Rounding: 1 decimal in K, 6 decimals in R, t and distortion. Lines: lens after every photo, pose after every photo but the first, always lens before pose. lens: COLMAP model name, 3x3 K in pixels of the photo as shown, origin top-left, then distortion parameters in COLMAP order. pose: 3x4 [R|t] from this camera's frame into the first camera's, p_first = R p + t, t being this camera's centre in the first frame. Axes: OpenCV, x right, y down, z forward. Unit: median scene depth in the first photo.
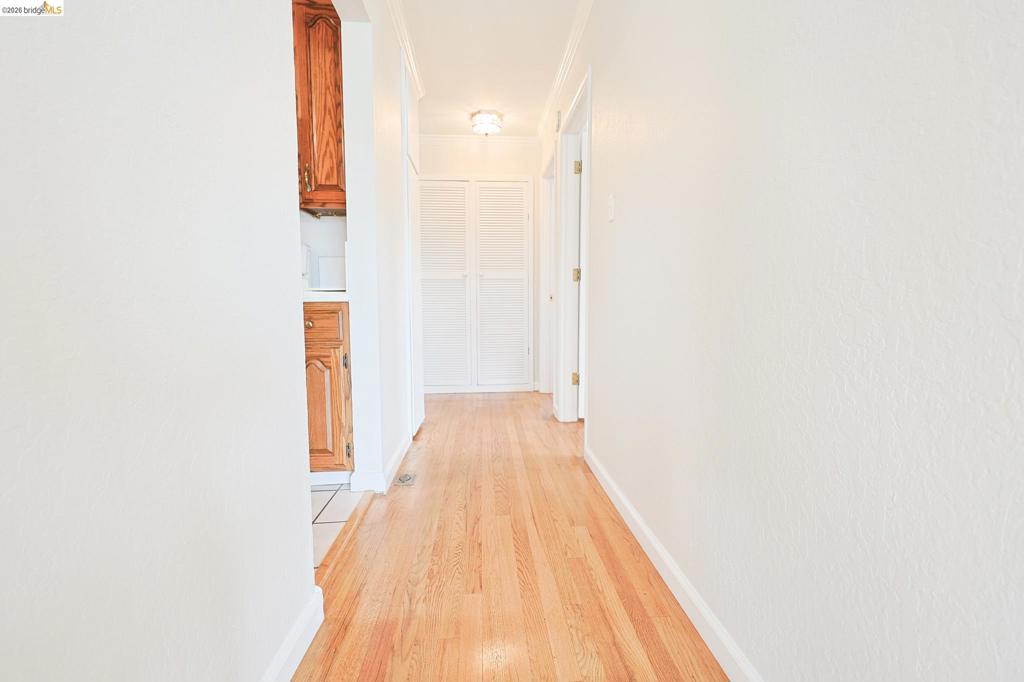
lens RADIAL K [[430.1, 0, 511.8], [0, 430.1, 340.6], [0, 0, 1]] dist [-0.002966, -0.000356]
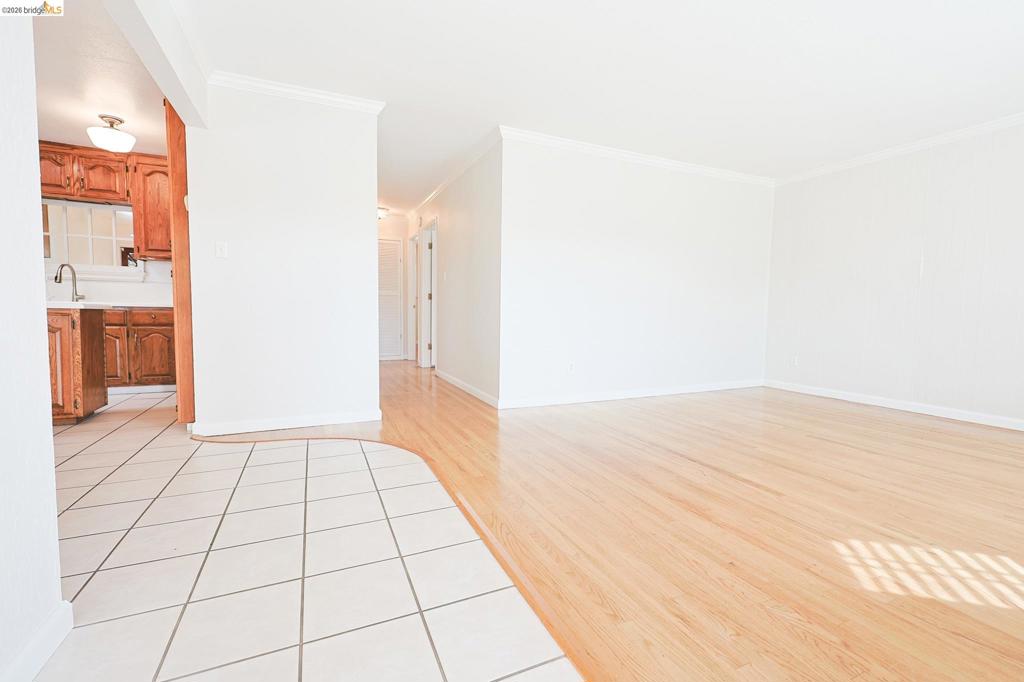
lens RADIAL K [[430.1, 0, 512.7], [0, 430.1, 338.0], [0, 0, 1]] dist [-0.002966, -0.000356]
pose [[0.934910, -0.005715, 0.354840, -0.204352], [0.011574, 0.999829, -0.014391, 0.080348], [-0.354697, 0.017562, 0.934816, -1.034530]]
